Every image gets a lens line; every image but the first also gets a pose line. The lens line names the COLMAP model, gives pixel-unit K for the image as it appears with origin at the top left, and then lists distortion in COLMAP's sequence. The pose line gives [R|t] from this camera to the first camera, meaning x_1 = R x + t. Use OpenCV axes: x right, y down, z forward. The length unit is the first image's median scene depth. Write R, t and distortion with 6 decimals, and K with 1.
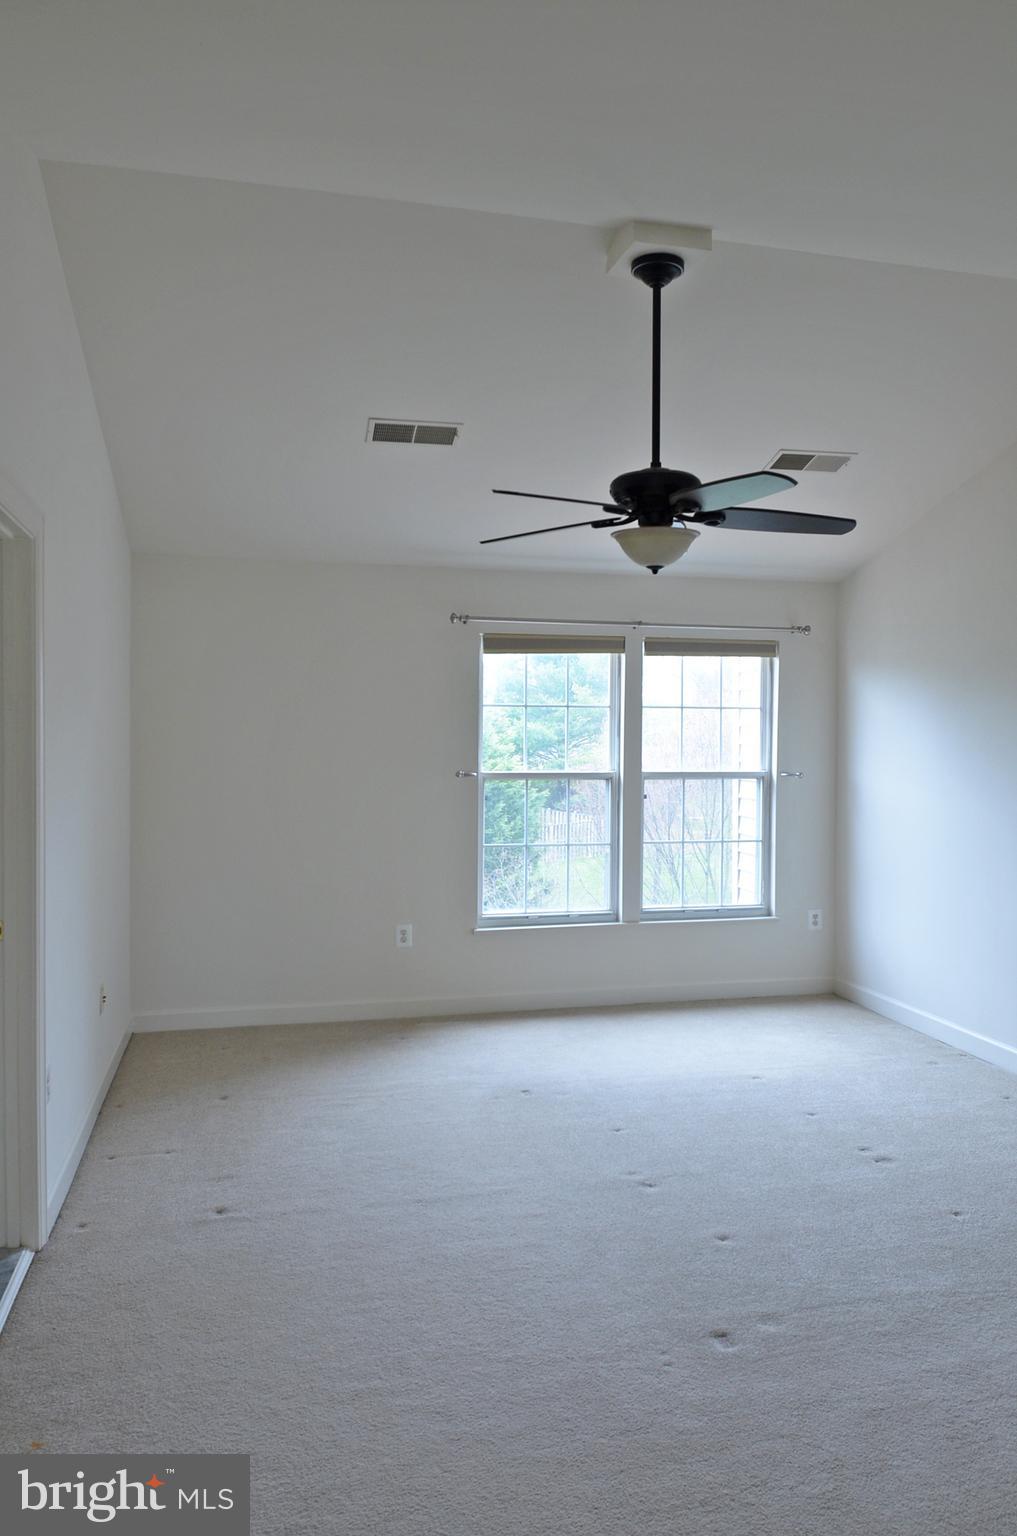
lens RADIAL K [[1069.3, 0, 521.7], [0, 1069.3, 746.7], [0, 0, 1]] dist [0.006902, -0.045893]
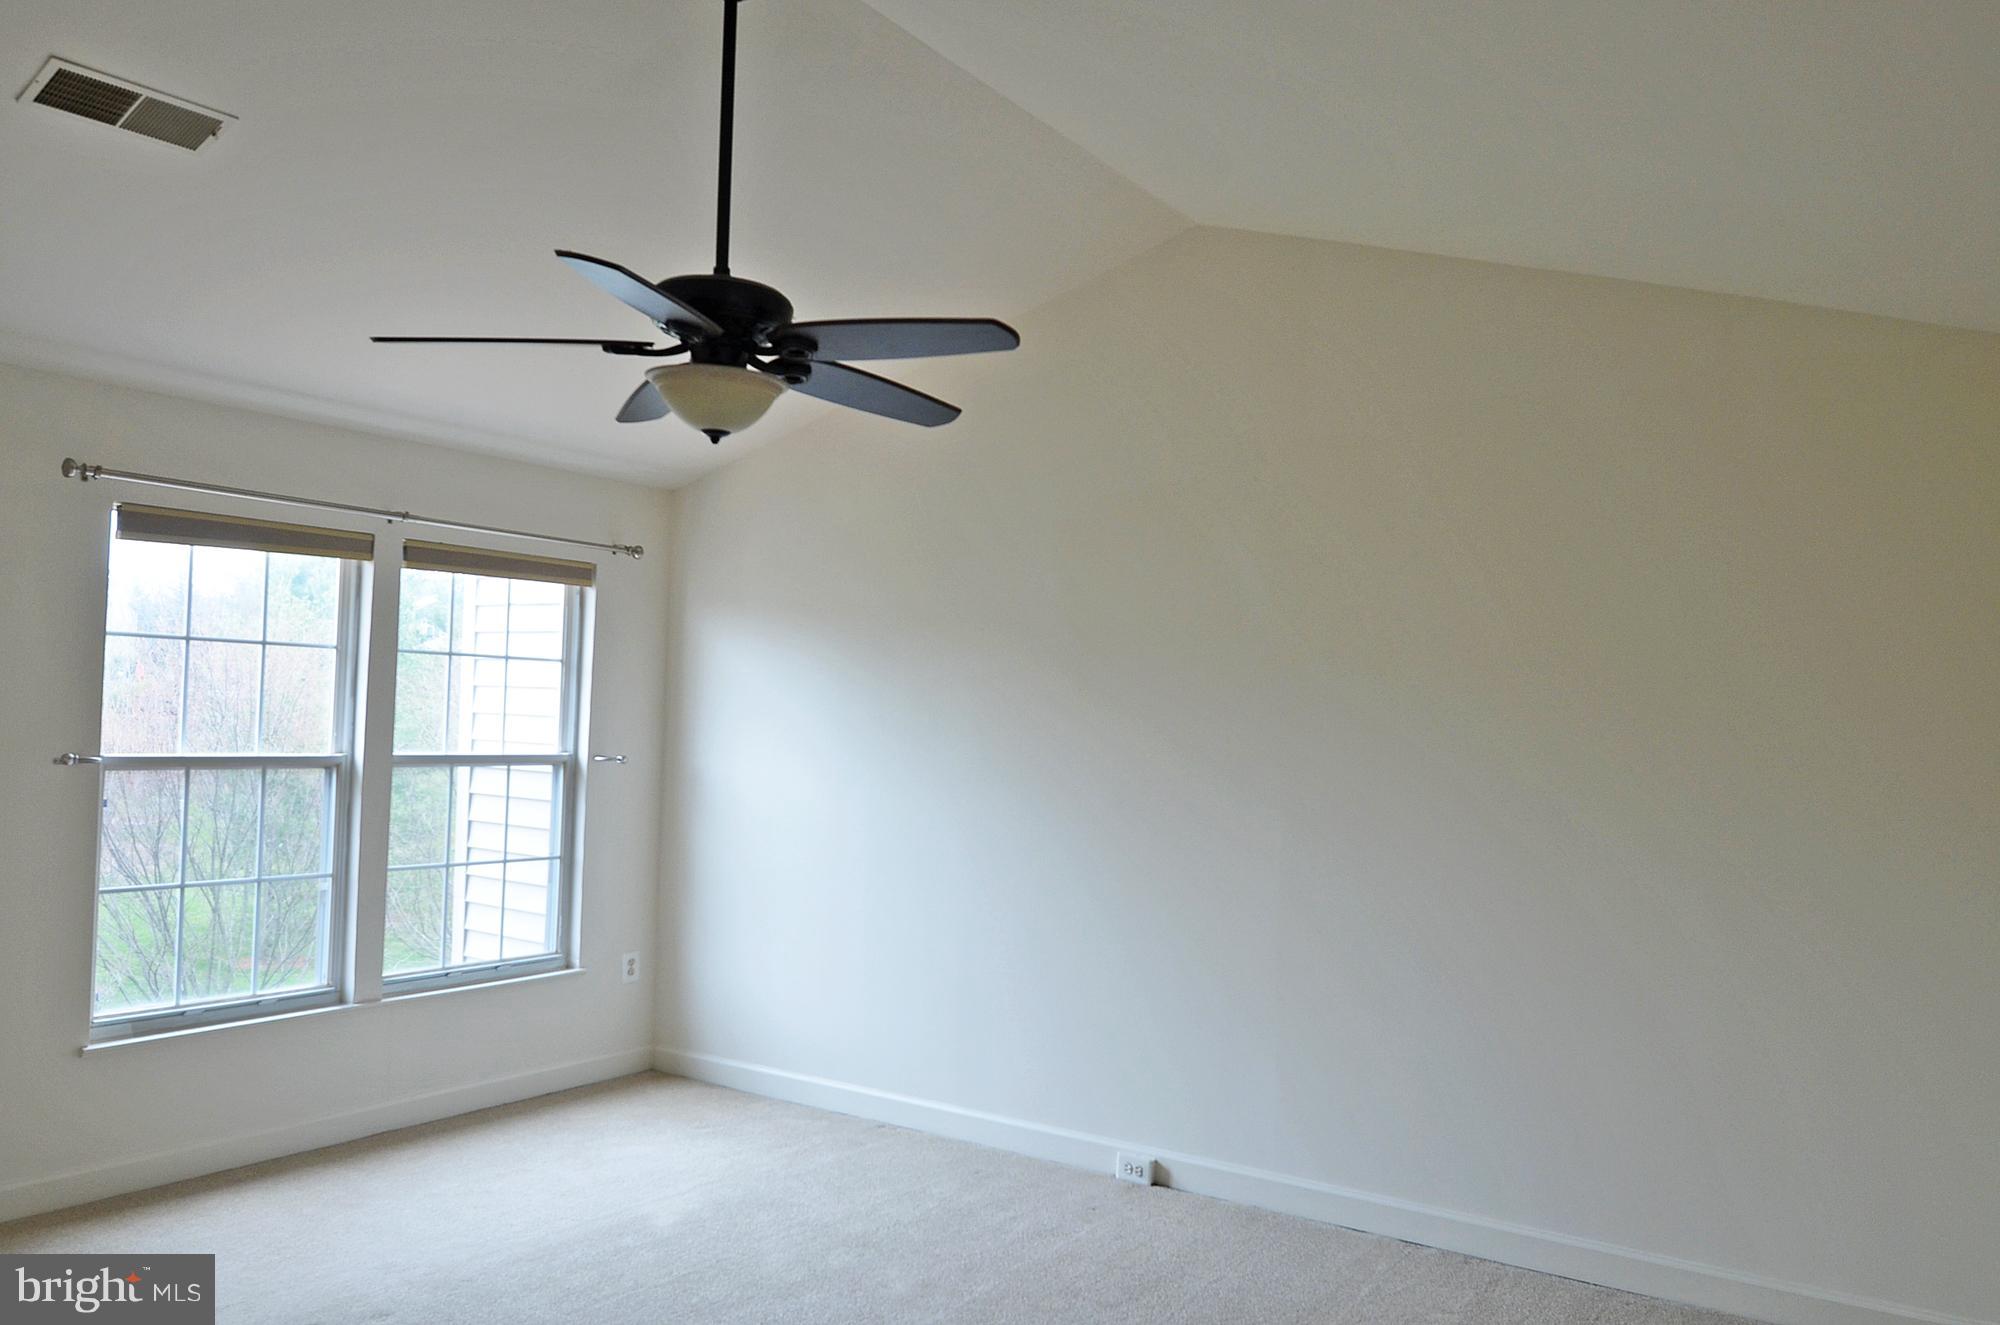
lens RADIAL K [[1411.2, 0, 1001.0], [0, 1411.2, 672.9], [0, 0, 1]] dist [0.001244, -0.034673]
pose [[0.739757, 0.037743, 0.671815, -0.180436], [-0.015935, 0.999128, -0.038585, 0.002095], [-0.672686, 0.017838, 0.739713, 0.161805]]
